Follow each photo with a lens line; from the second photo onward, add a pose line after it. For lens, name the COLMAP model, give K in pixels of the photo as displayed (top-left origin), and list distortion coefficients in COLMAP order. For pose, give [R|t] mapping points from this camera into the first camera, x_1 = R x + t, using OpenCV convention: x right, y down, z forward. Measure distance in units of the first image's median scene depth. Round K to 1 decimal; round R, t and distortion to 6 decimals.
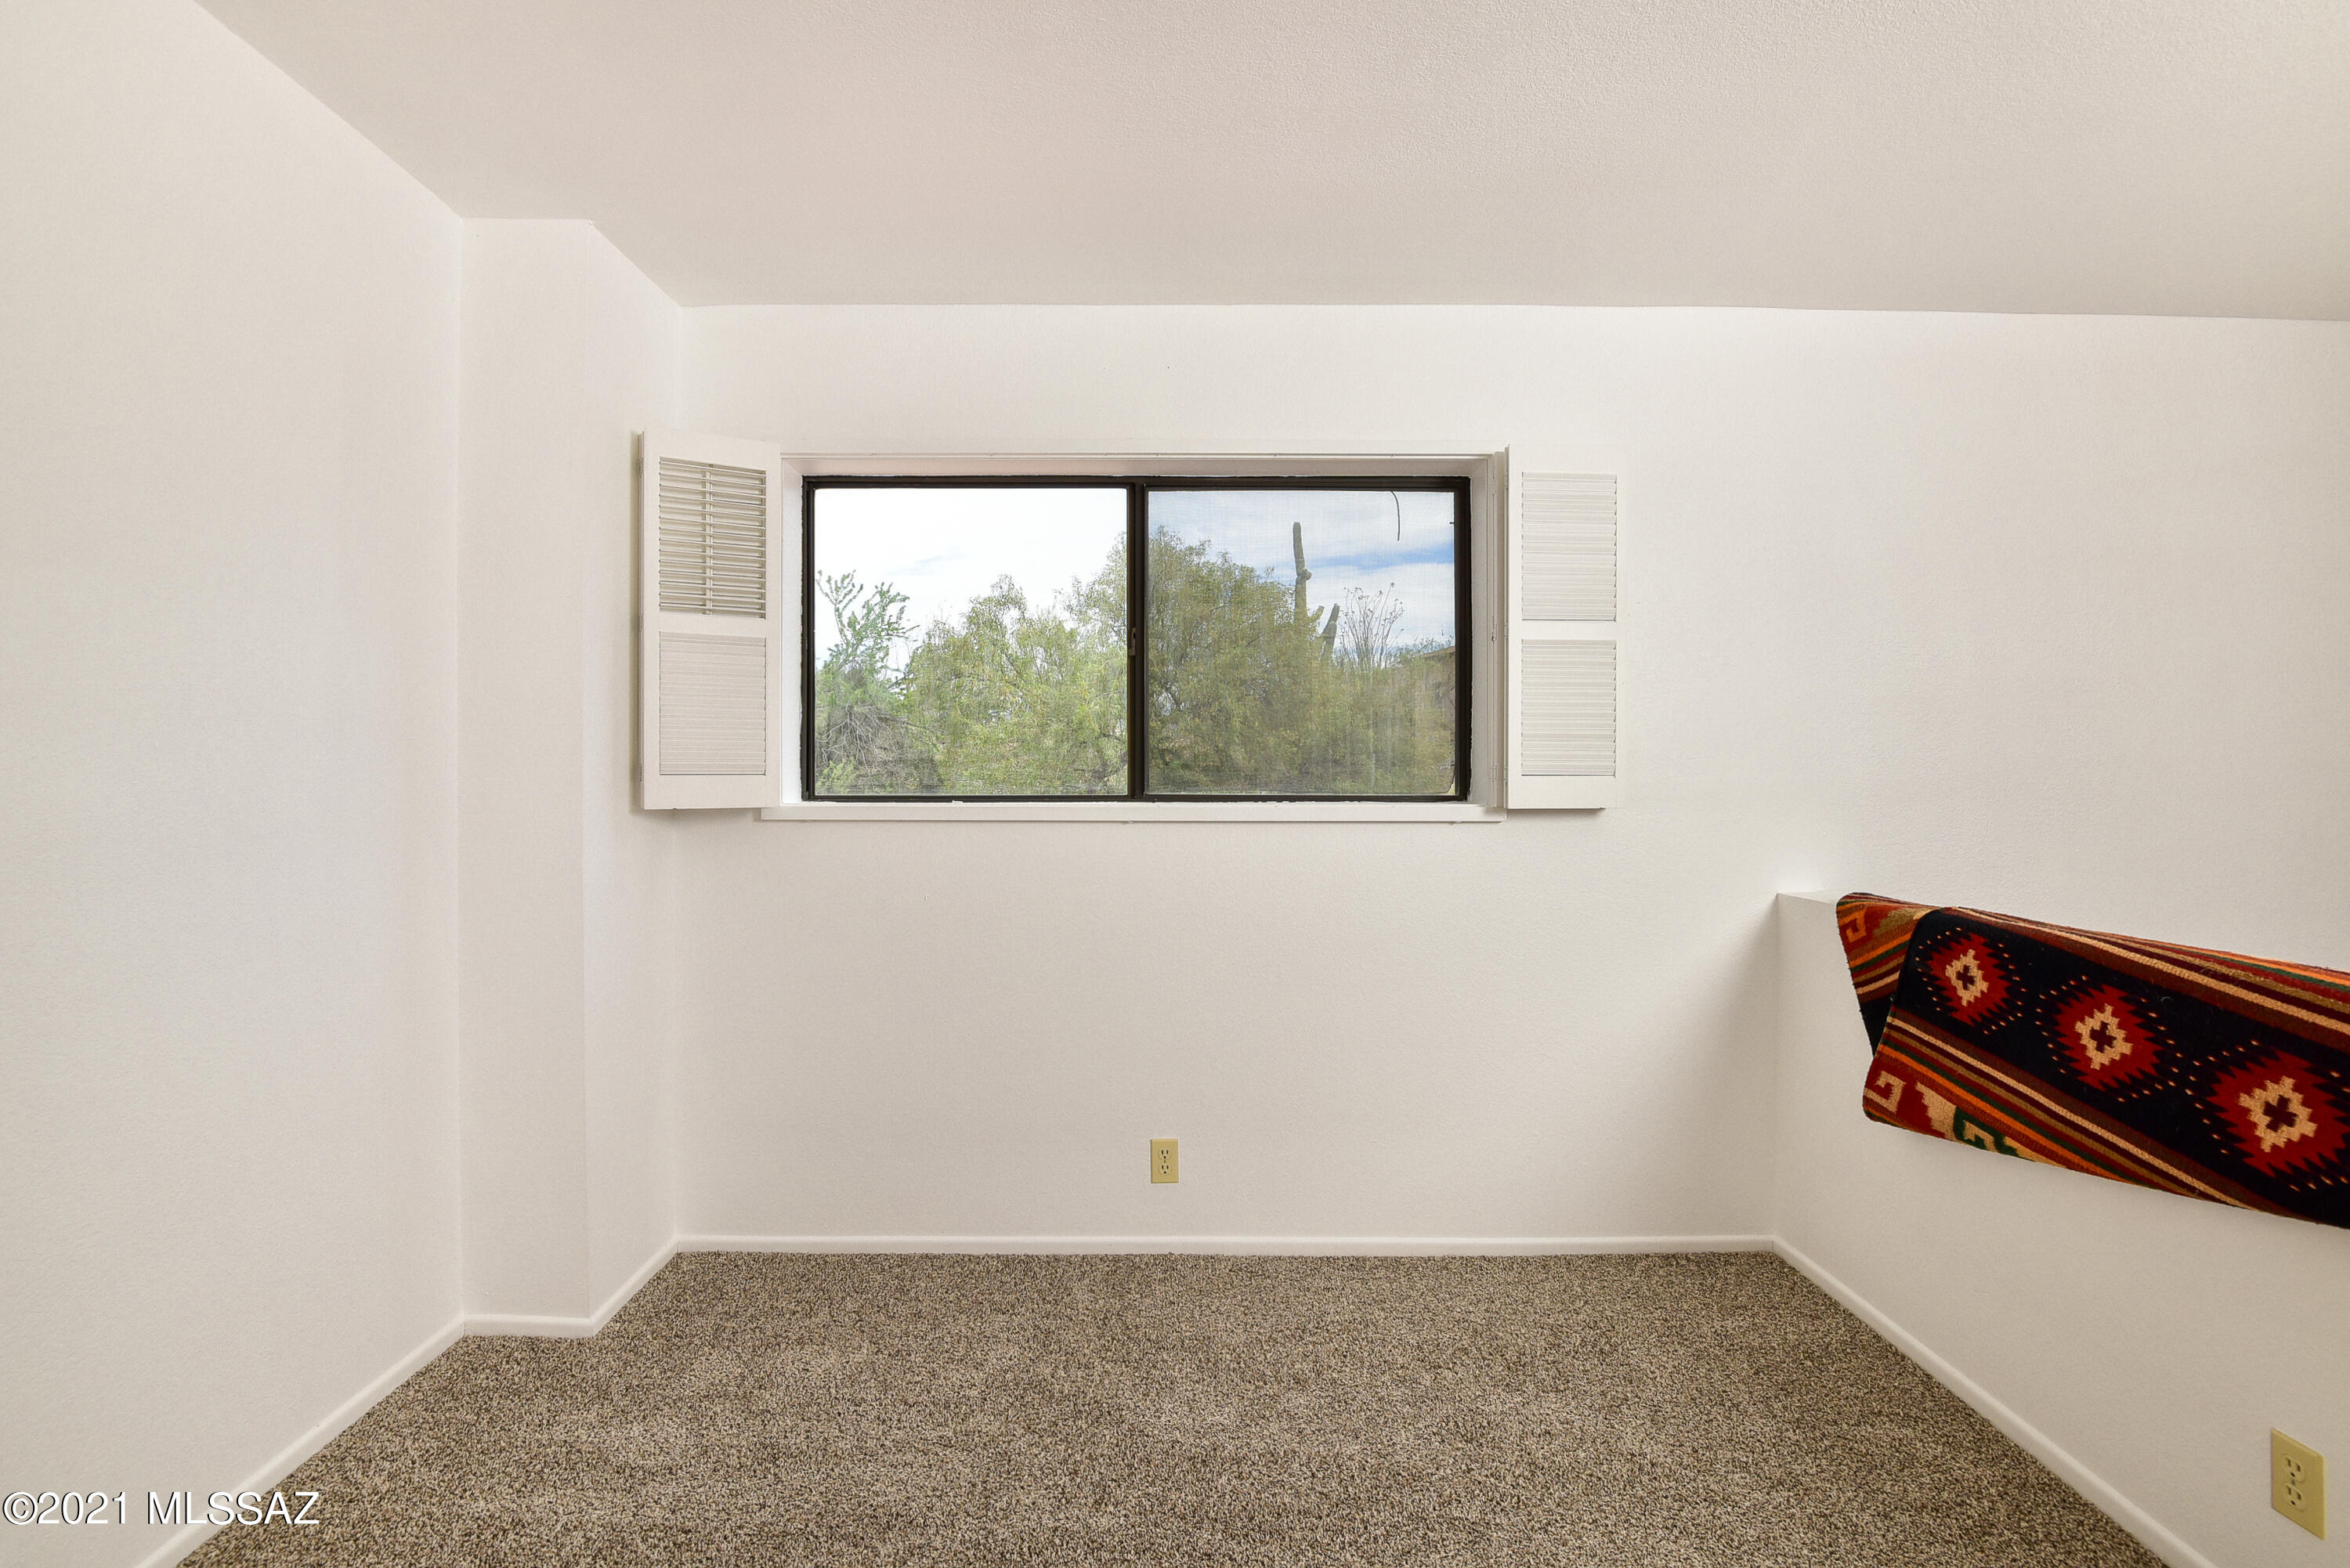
lens RADIAL K [[1097.7, 0, 1167.9], [0, 1097.7, 771.6], [0, 0, 1]] dist [-0.001425, -0.004531]
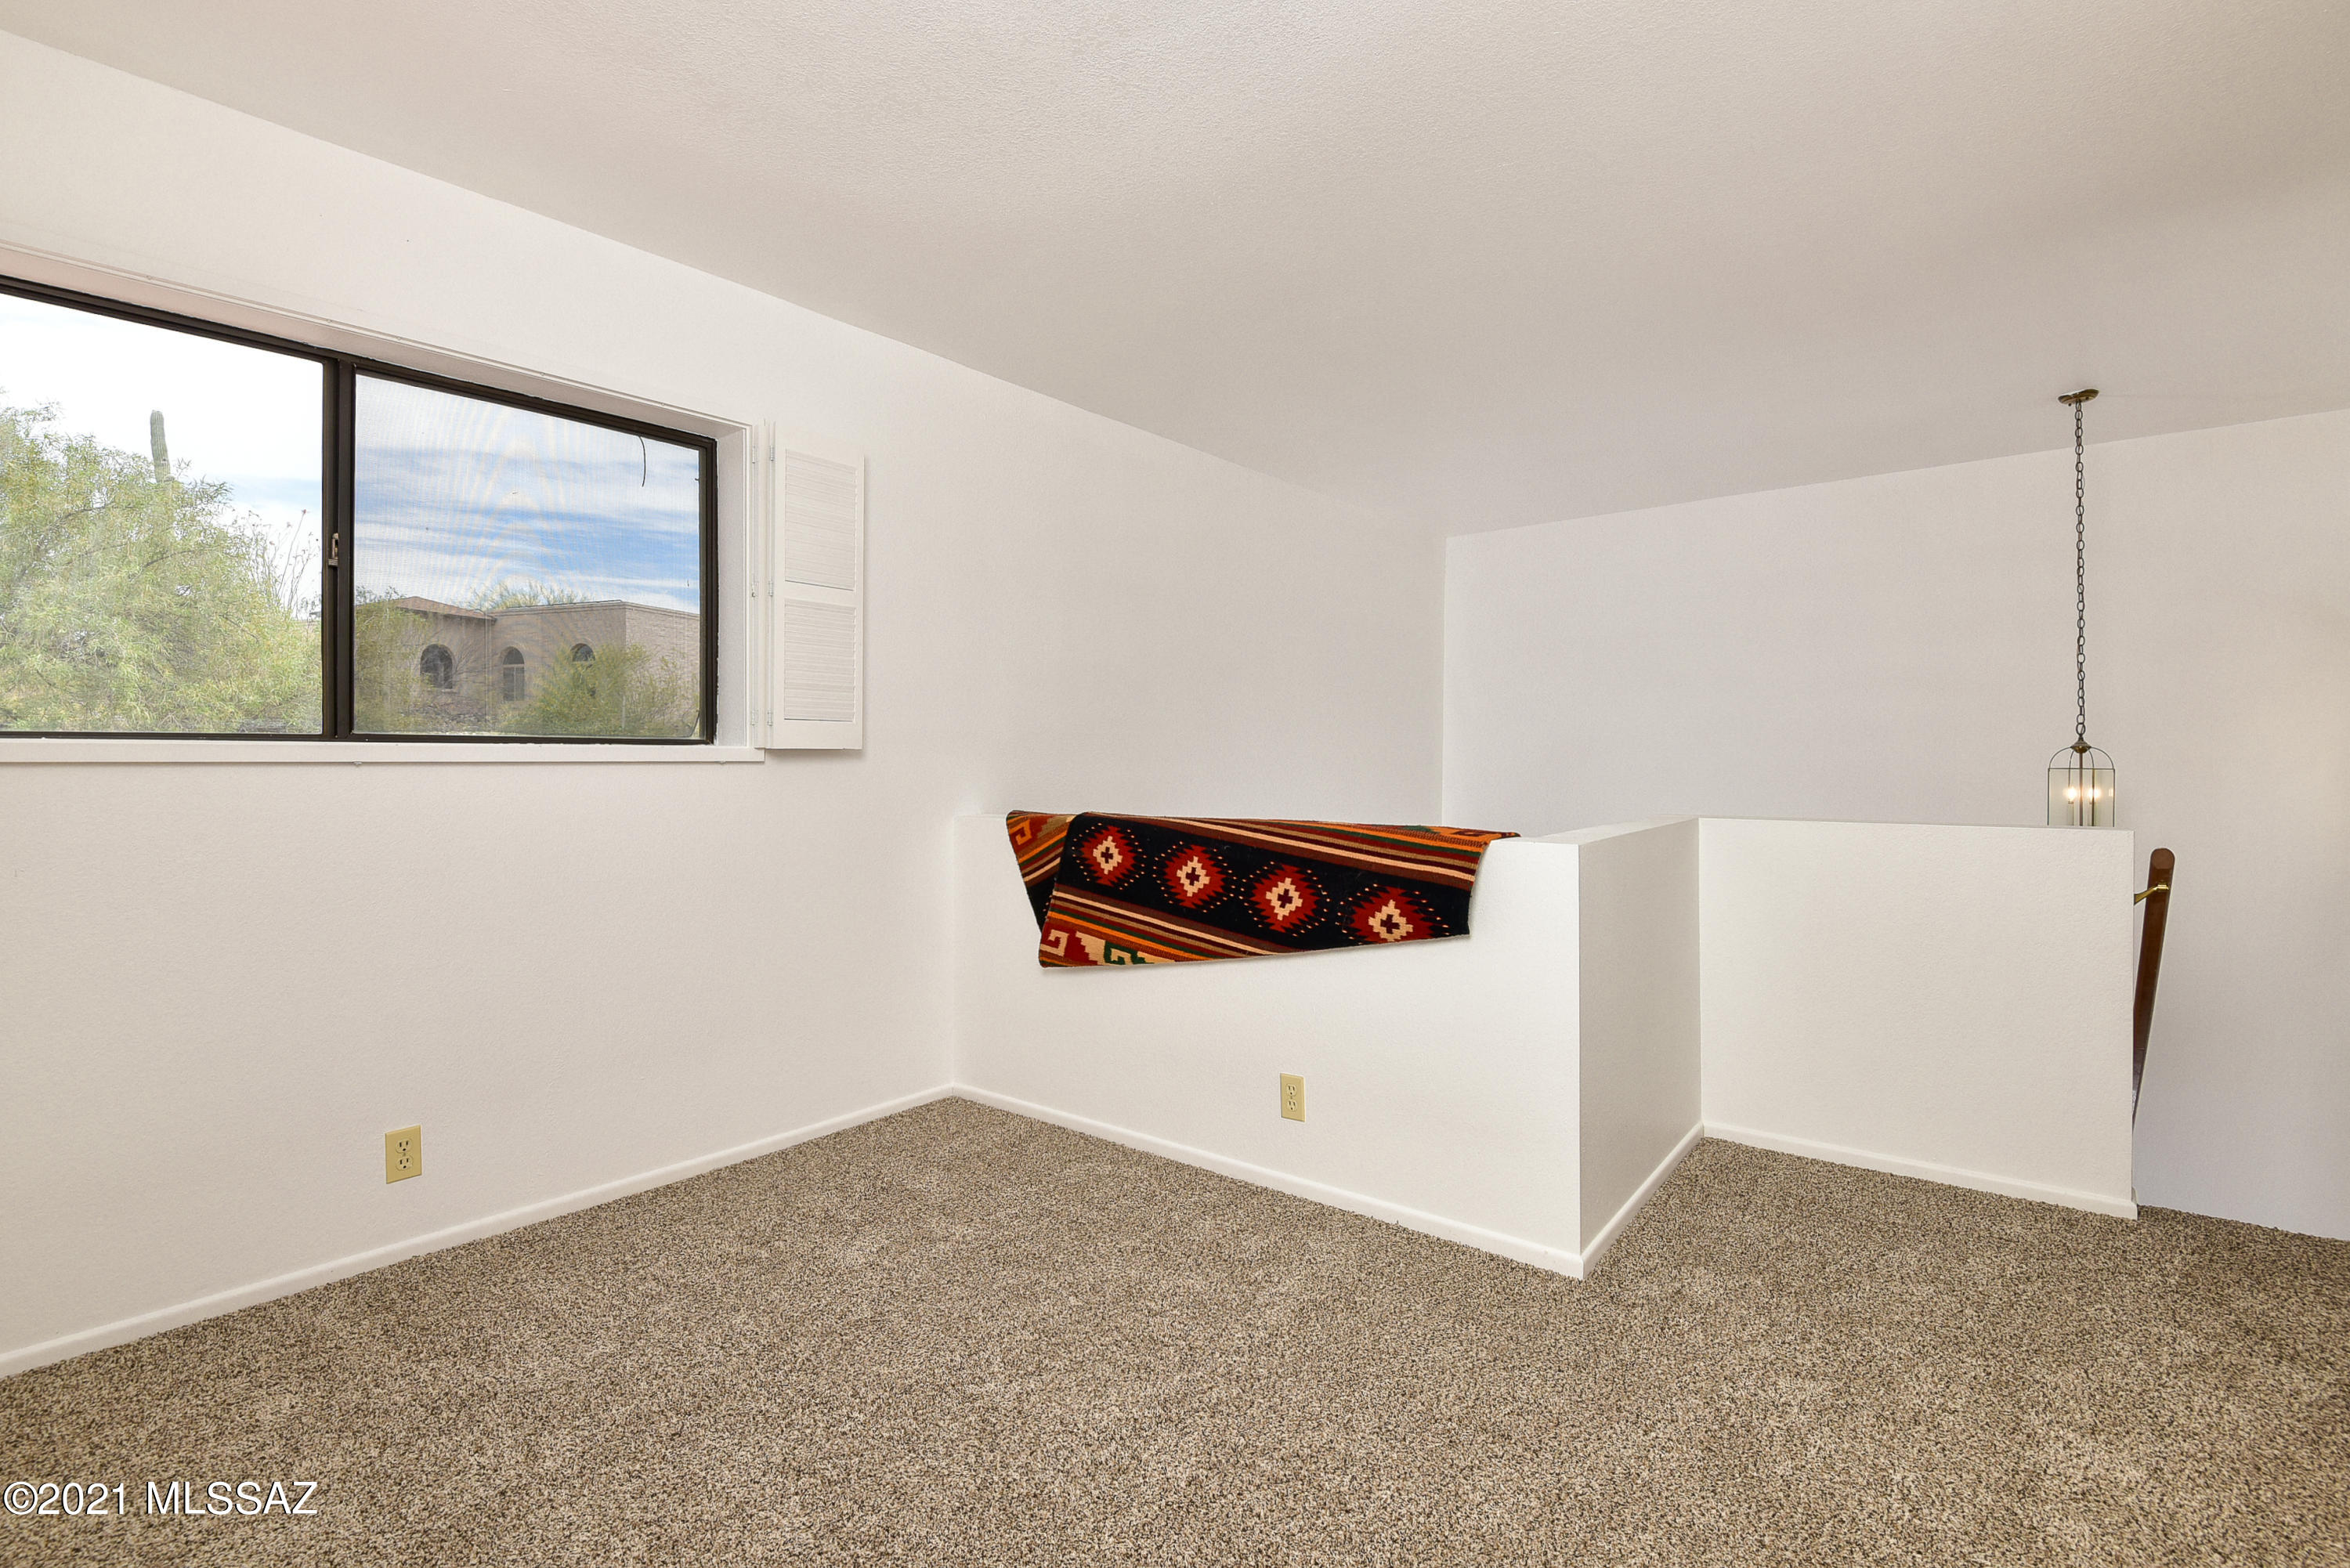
lens RADIAL K [[1109.4, 0, 1162.0], [0, 1109.4, 747.0], [0, 0, 1]] dist [-0.001467, -0.010798]
pose [[0.633324, 0.007123, 0.773854, -0.342742], [-0.002990, 0.999973, -0.006757, 0.042779], [-0.773881, 0.001965, 0.633328, -0.017892]]
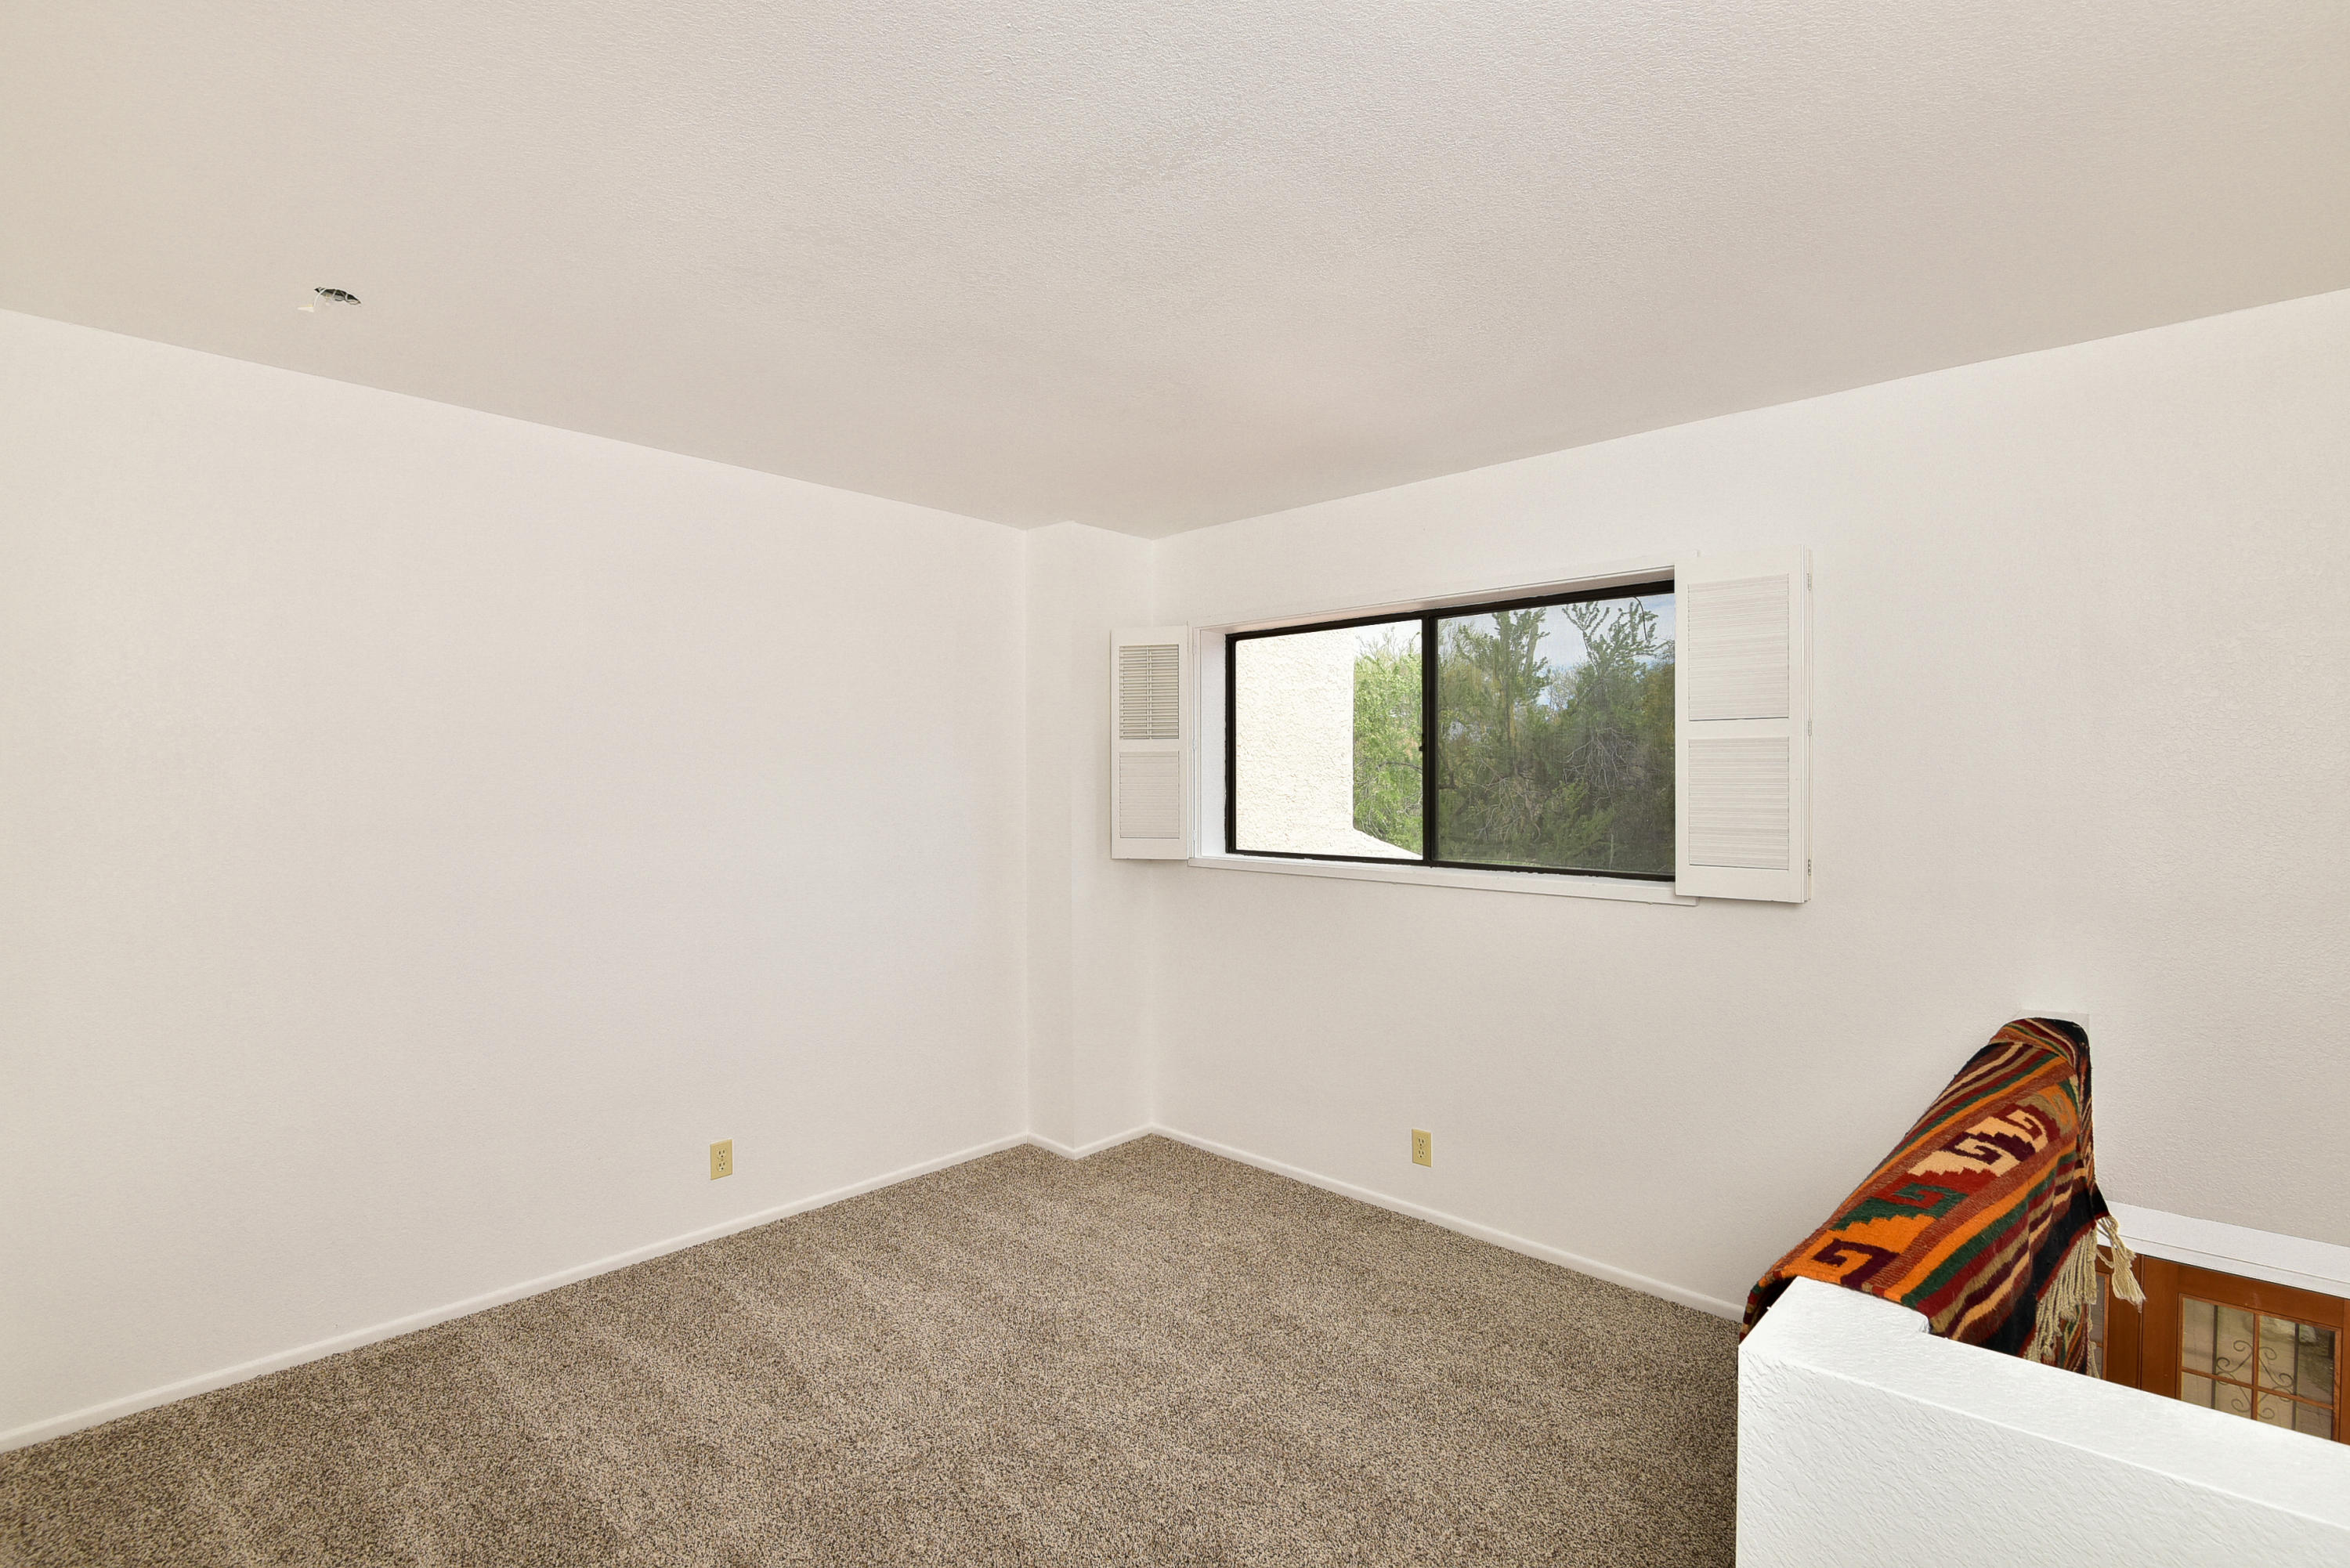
lens RADIAL K [[1097.7, 0, 1167.9], [0, 1097.7, 771.6], [0, 0, 1]] dist [-0.001425, -0.004531]
pose [[0.716836, -0.004098, -0.697230, 0.778218], [0.005017, 0.999987, -0.000719, -0.099241], [0.697224, -0.002982, 0.716847, -0.147422]]
